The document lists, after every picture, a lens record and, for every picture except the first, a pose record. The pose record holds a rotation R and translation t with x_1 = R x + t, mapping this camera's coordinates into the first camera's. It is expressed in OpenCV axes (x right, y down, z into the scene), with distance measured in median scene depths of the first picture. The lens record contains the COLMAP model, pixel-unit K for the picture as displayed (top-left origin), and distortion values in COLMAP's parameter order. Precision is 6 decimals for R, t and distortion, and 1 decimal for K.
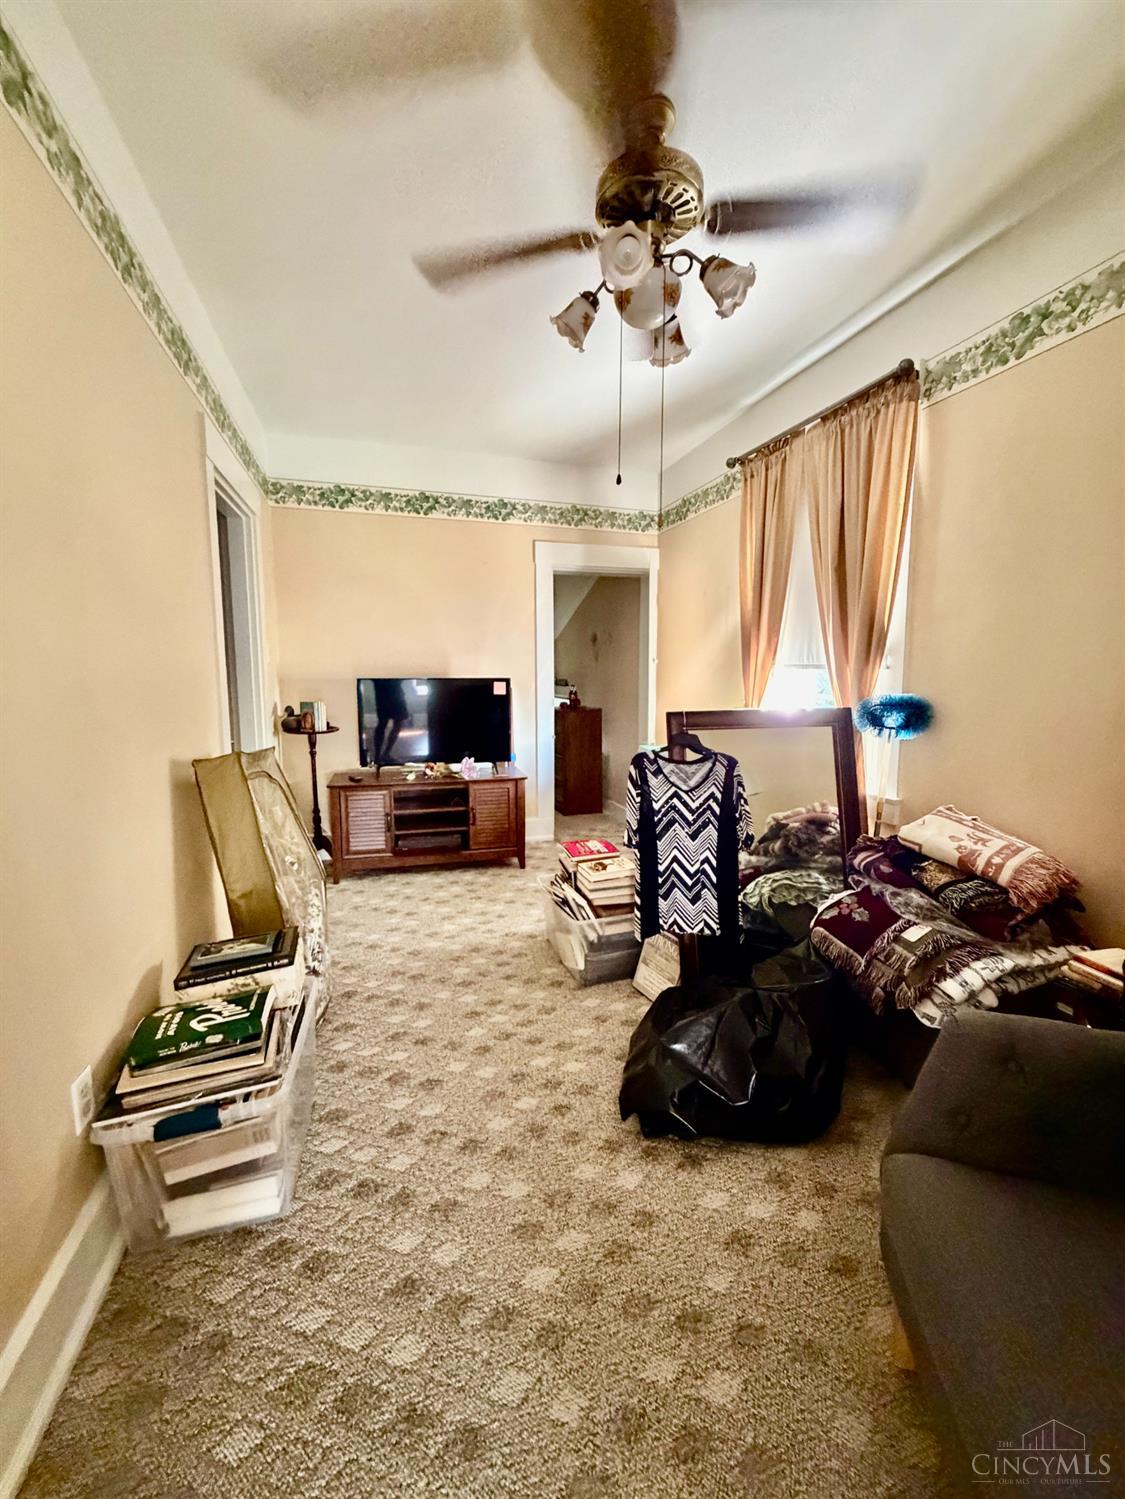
lens RADIAL K [[597.0, 0, 559.2], [0, 597.0, 744.0], [0, 0, 1]] dist [0.001205, -0.000170]
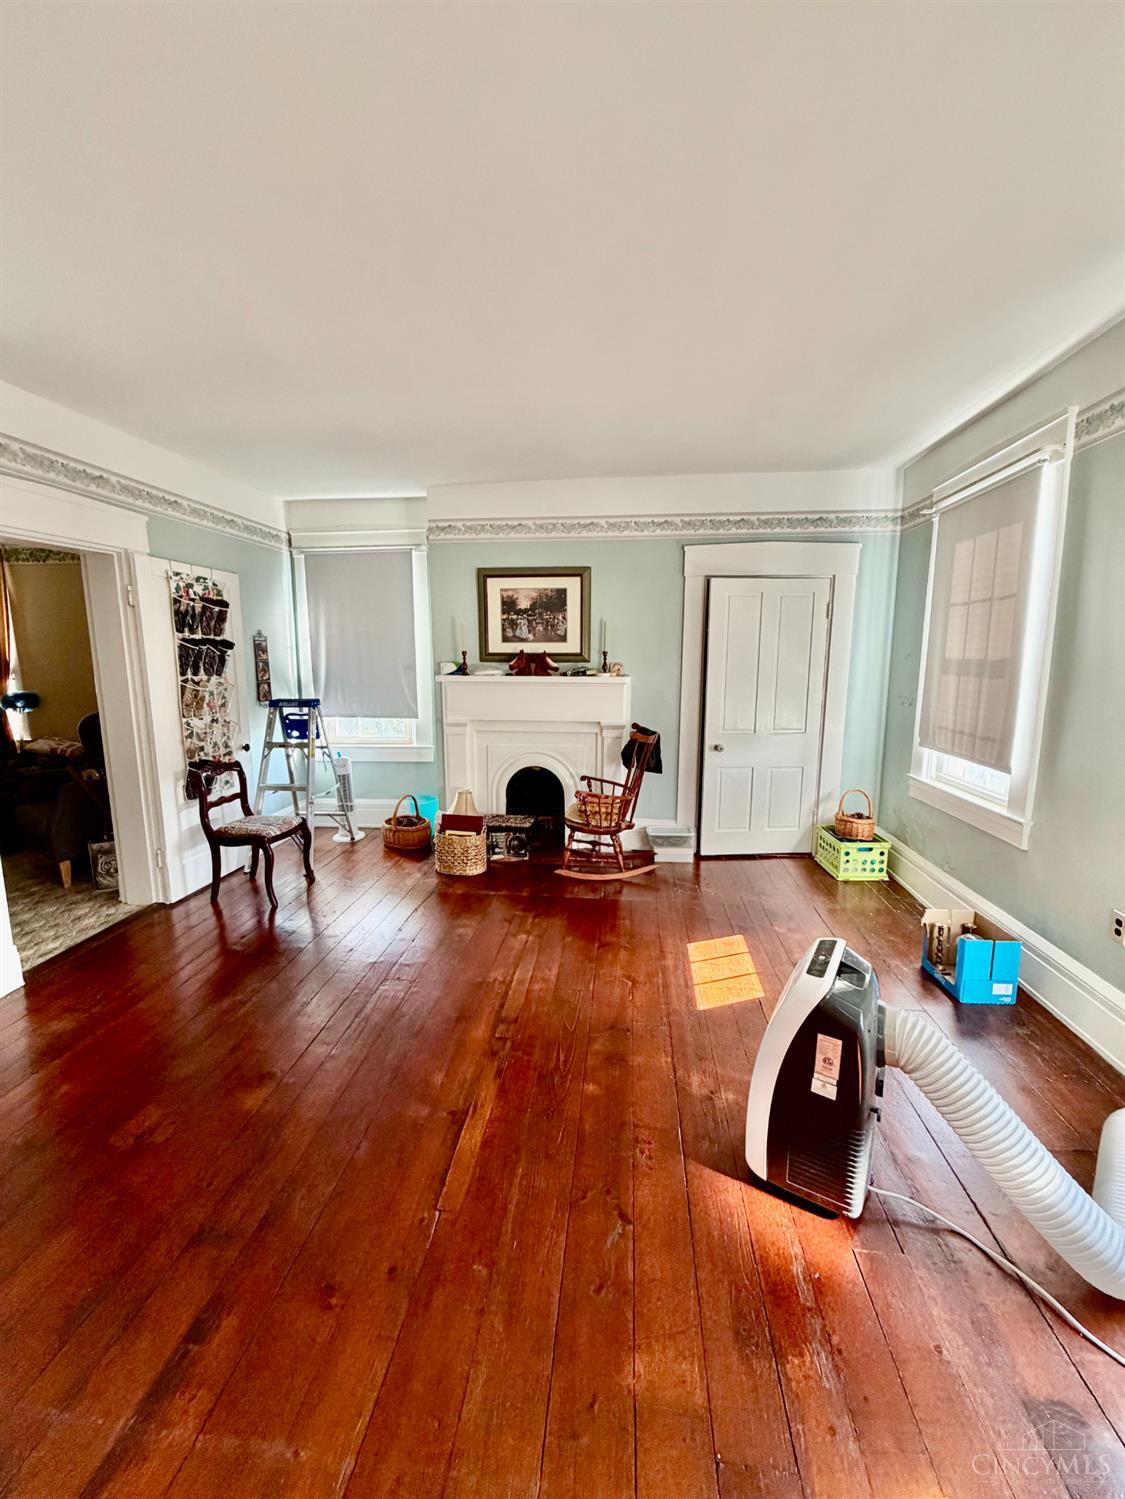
lens RADIAL K [[597.0, 0, 559.2], [0, 597.0, 744.0], [0, 0, 1]] dist [0.001205, -0.000170]
pose [[0.393629, -0.140072, 0.908535, -0.721827], [0.108423, 0.988499, 0.105425, 0.096417], [-0.912853, 0.057007, 0.404289, -1.797334]]
